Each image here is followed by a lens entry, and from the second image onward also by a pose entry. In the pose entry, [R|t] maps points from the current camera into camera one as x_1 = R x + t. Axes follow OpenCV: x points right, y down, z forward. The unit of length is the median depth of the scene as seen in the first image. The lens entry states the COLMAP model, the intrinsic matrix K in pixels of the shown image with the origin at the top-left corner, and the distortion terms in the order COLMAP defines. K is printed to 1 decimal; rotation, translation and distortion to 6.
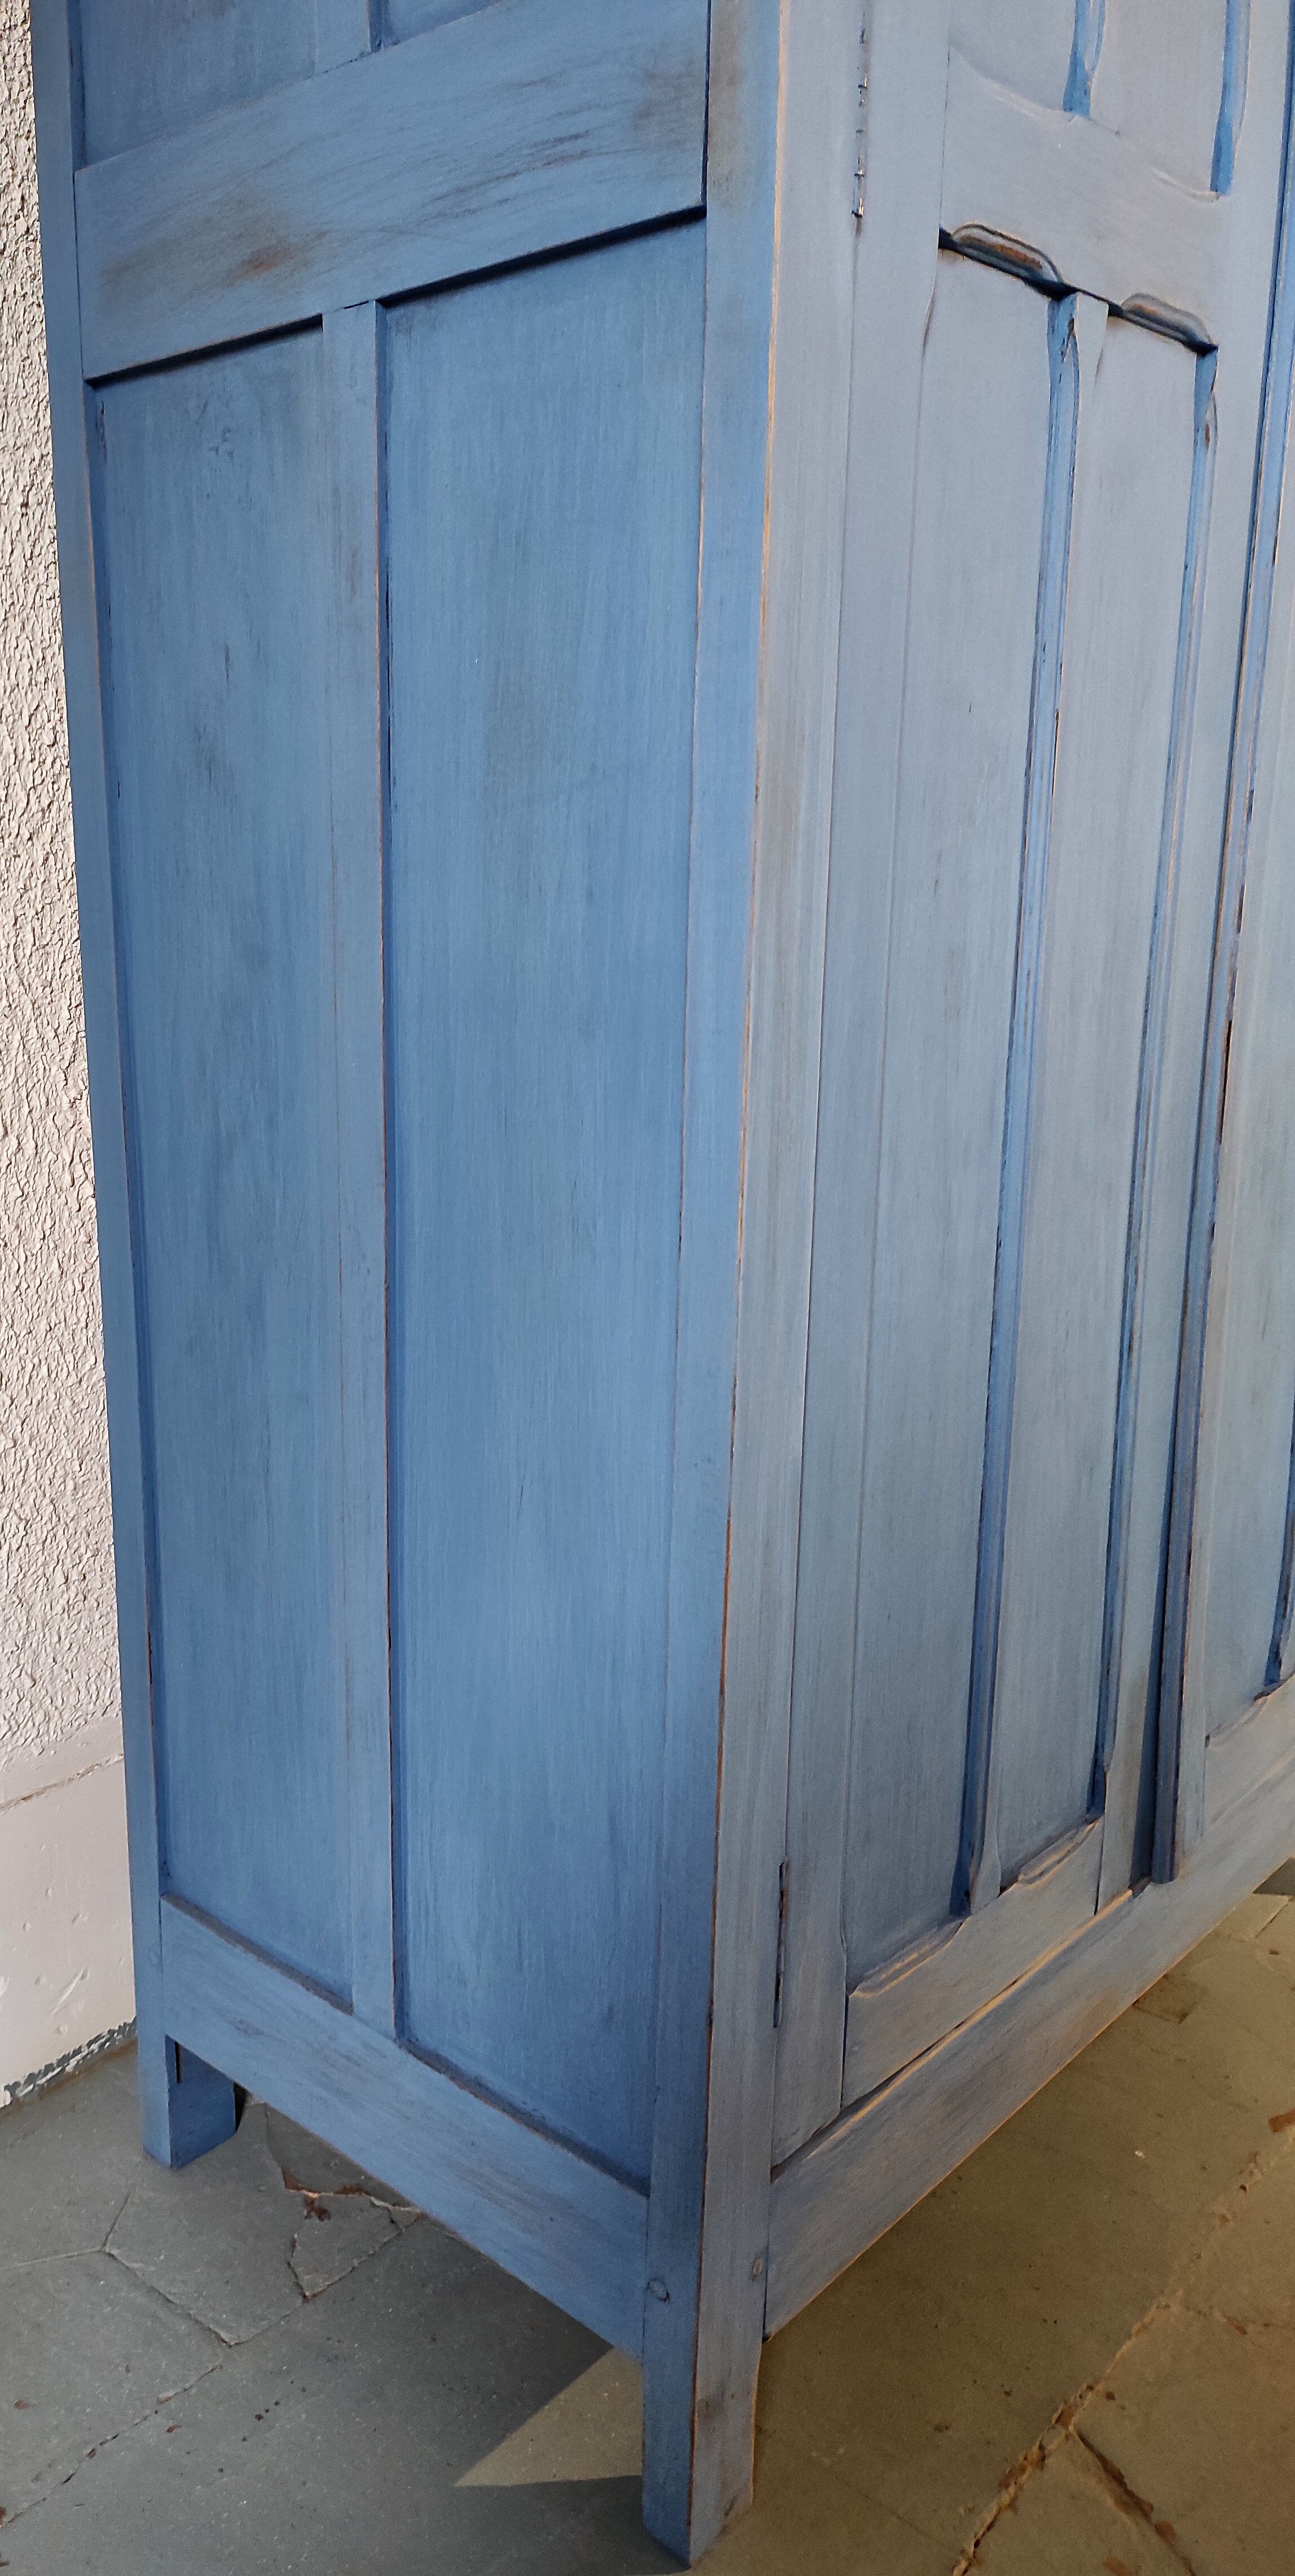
lens RADIAL K [[1946.3, 0, 351.4], [0, 1946.3, 1304.0], [0, 0, 1]] dist [0.023657, -0.007191]
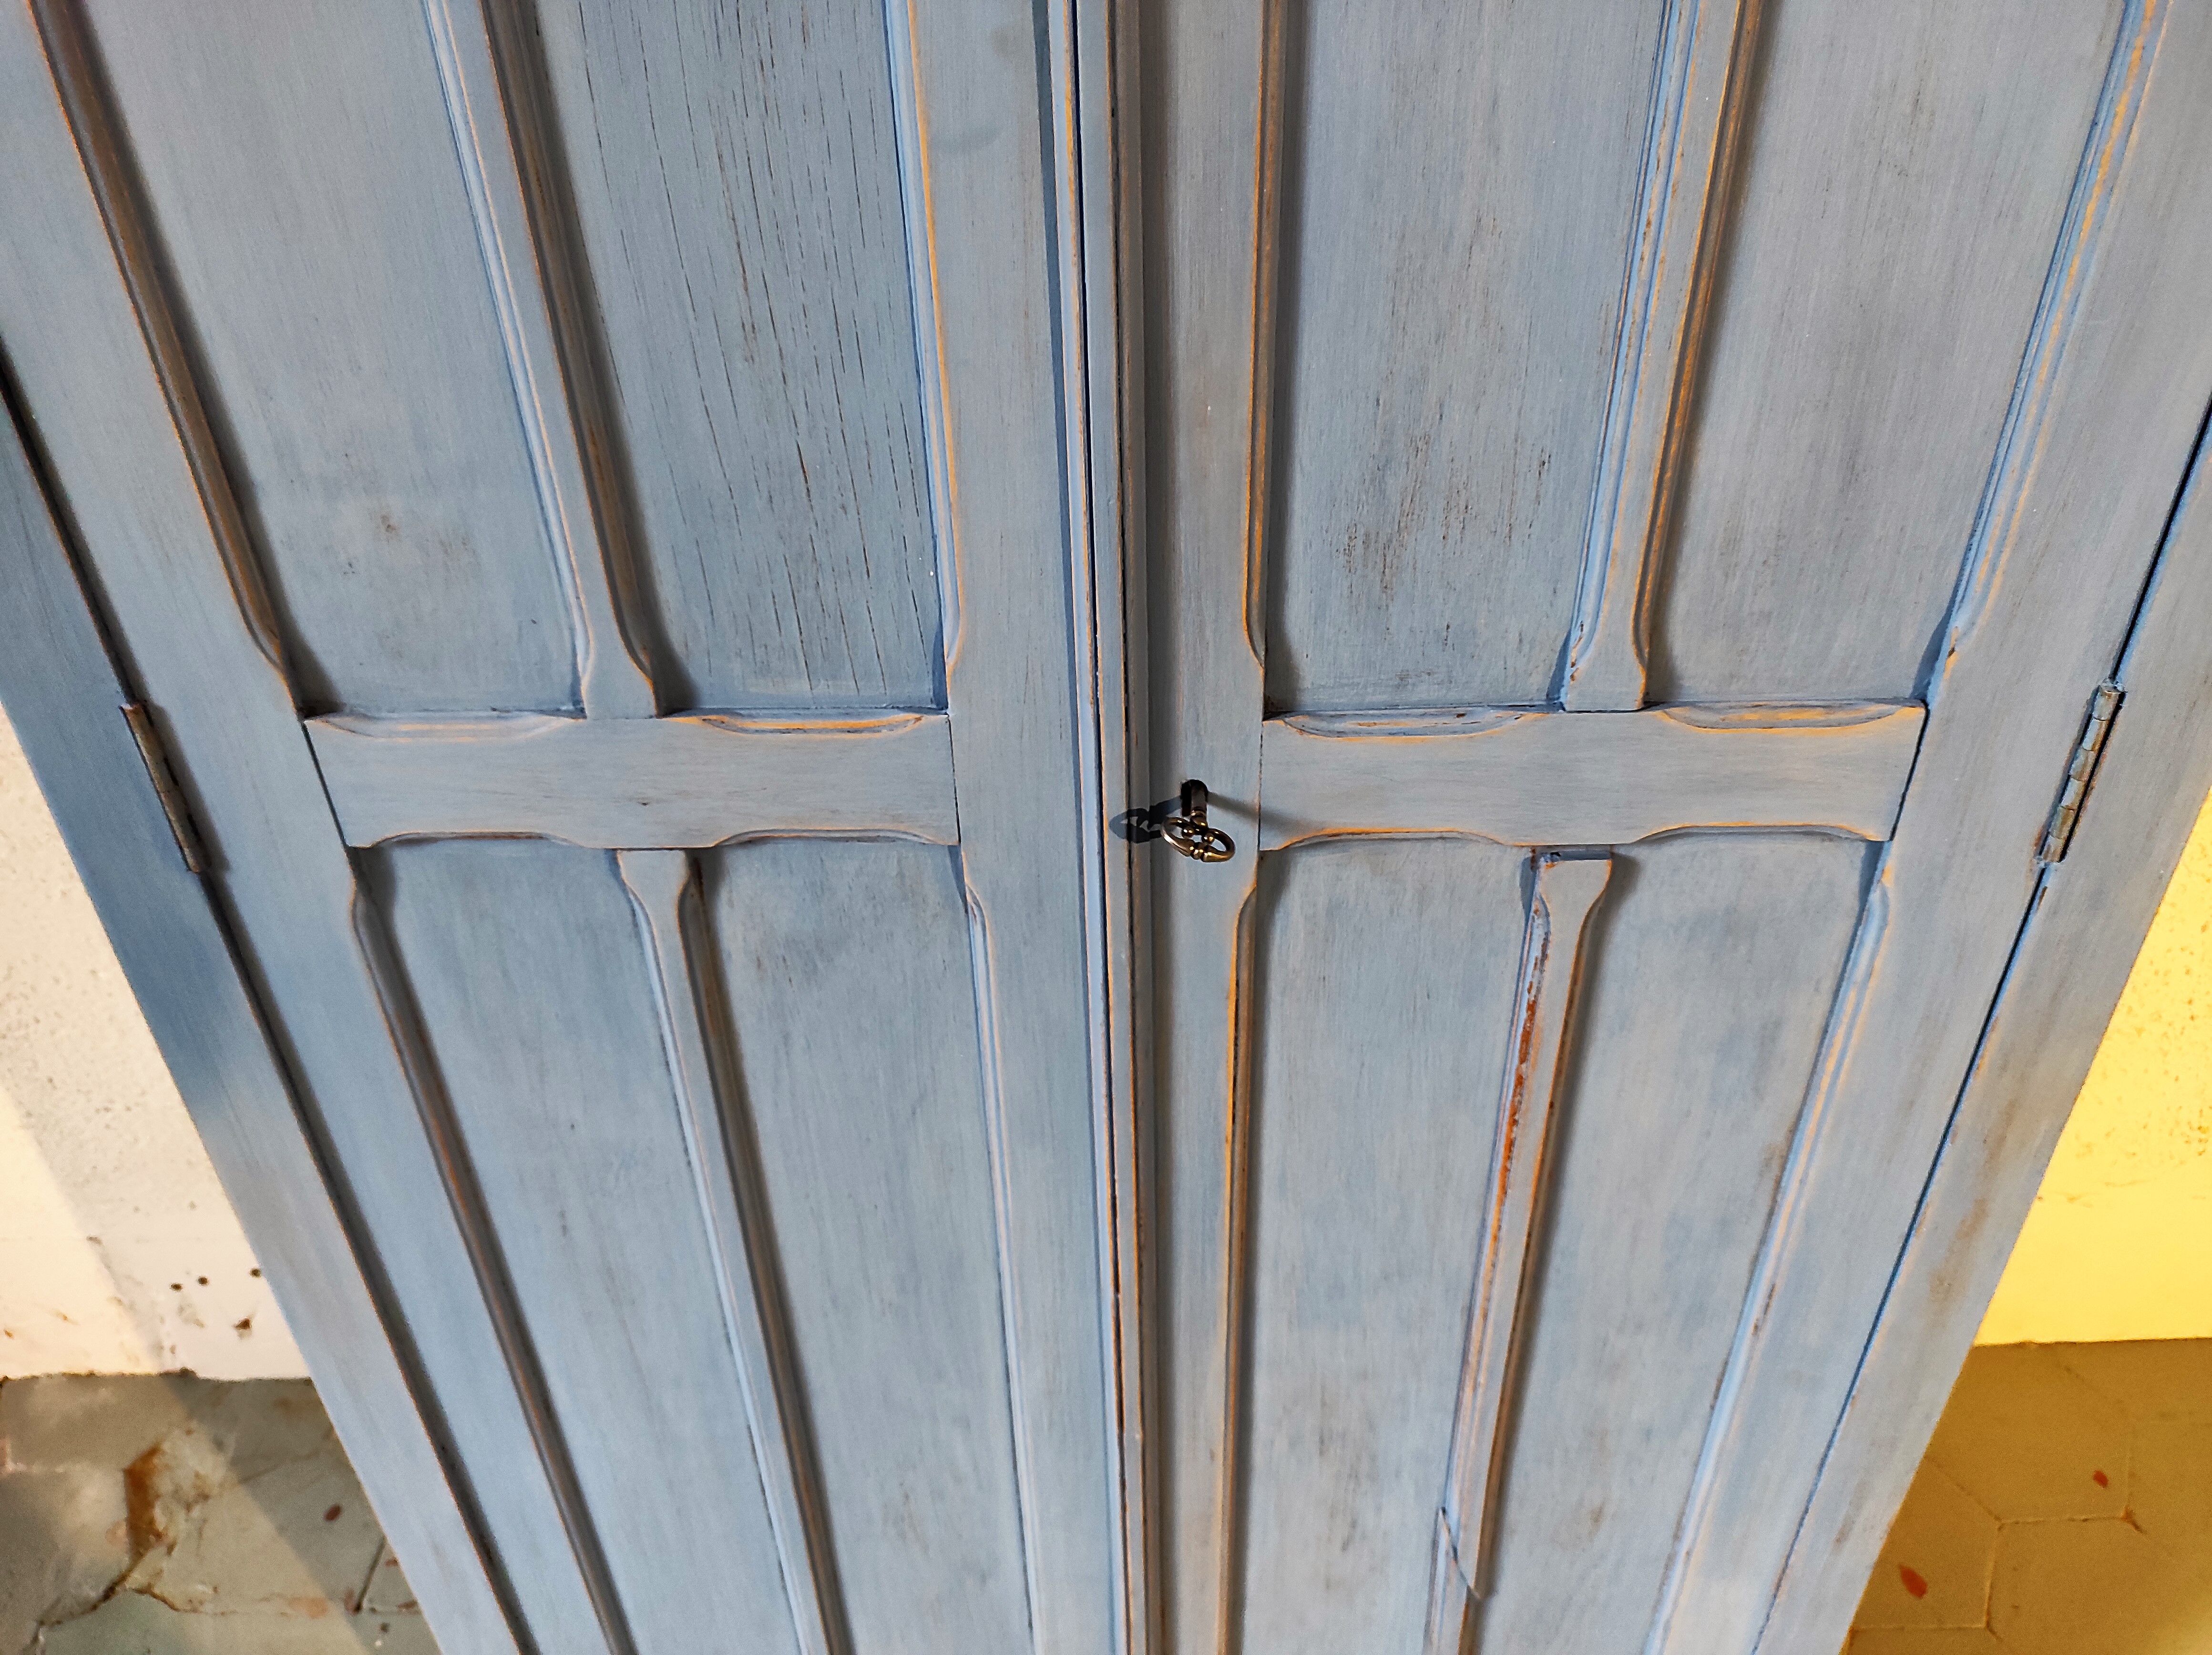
lens RADIAL K [[1677.7, 0, 1093.9], [0, 1677.7, 845.4], [0, 0, 1]] dist [0.032155, -0.044949]
pose [[0.702502, 0.404765, -0.585368, 0.841928], [-0.153620, 0.889367, 0.430612, -0.745916], [0.694904, -0.212582, 0.686963, 0.460023]]
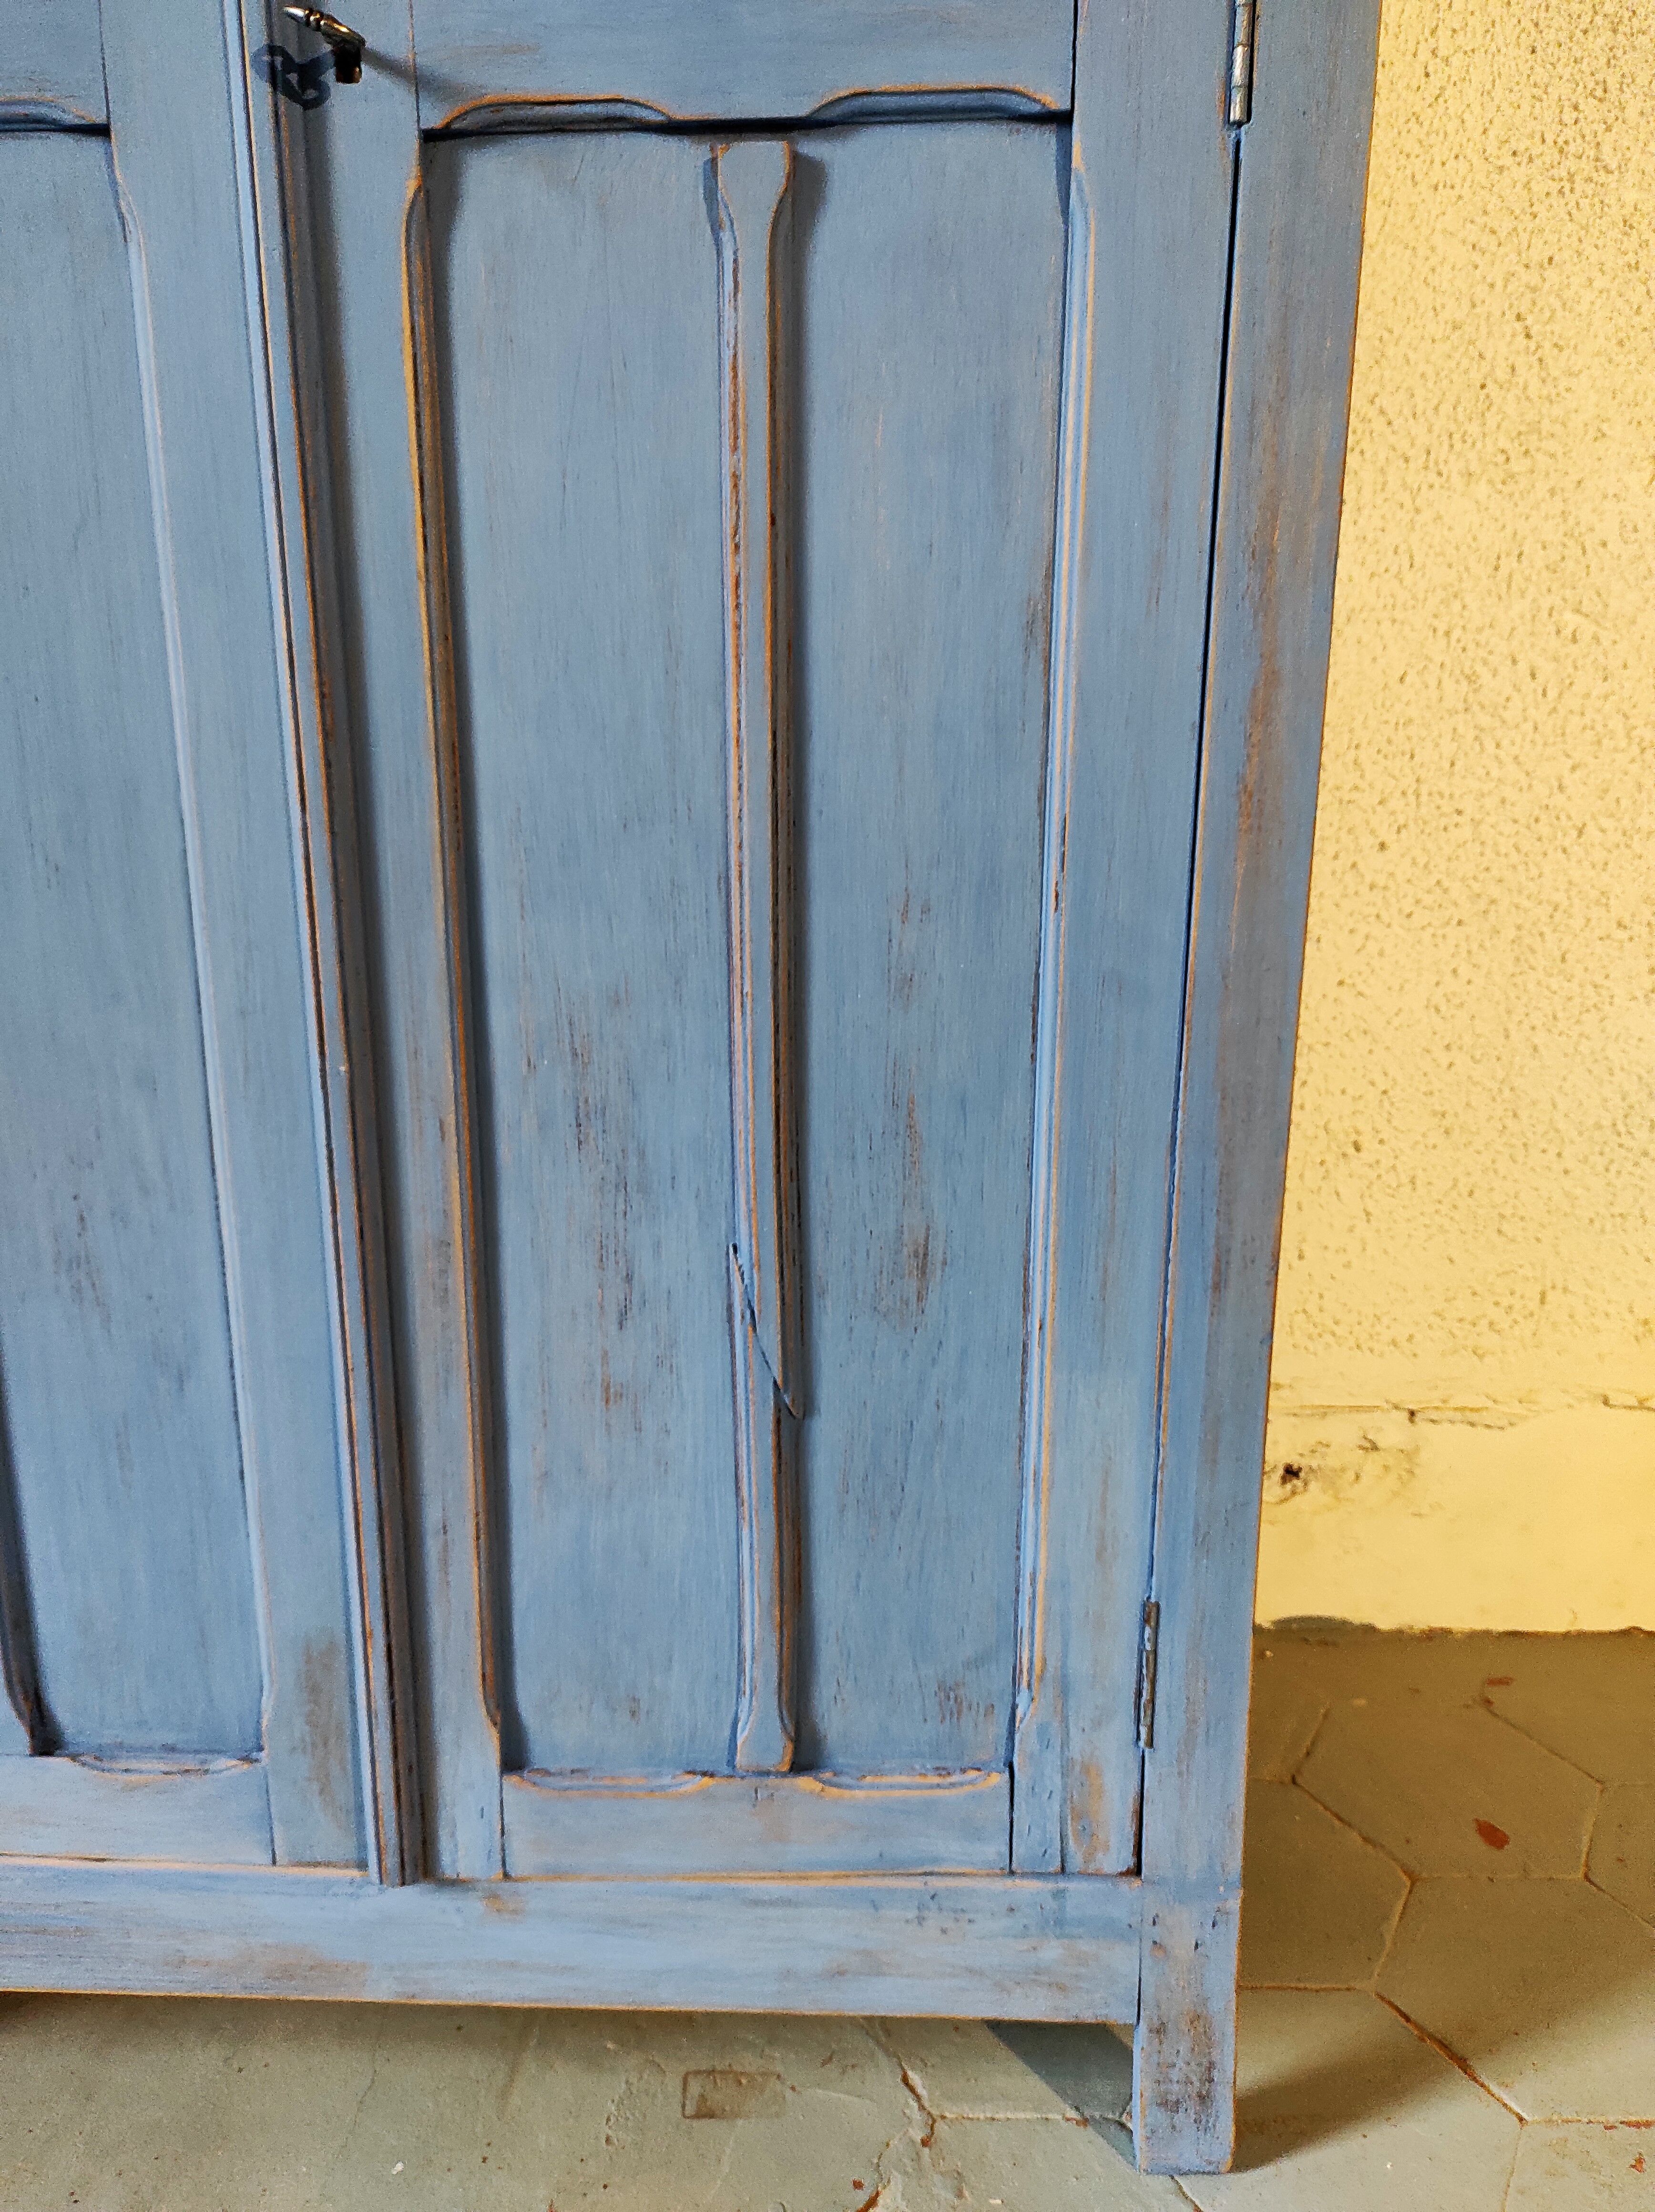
lens RADIAL K [[1677.7, 0, 794.4], [0, 1677.7, 1111.7], [0, 0, 1]] dist [0.032155, -0.044949]
pose [[0.690067, 0.198739, -0.695924, 1.121921], [-0.180448, 0.978438, 0.100489, -0.173626], [0.700889, 0.056233, 0.711050, 0.637760]]
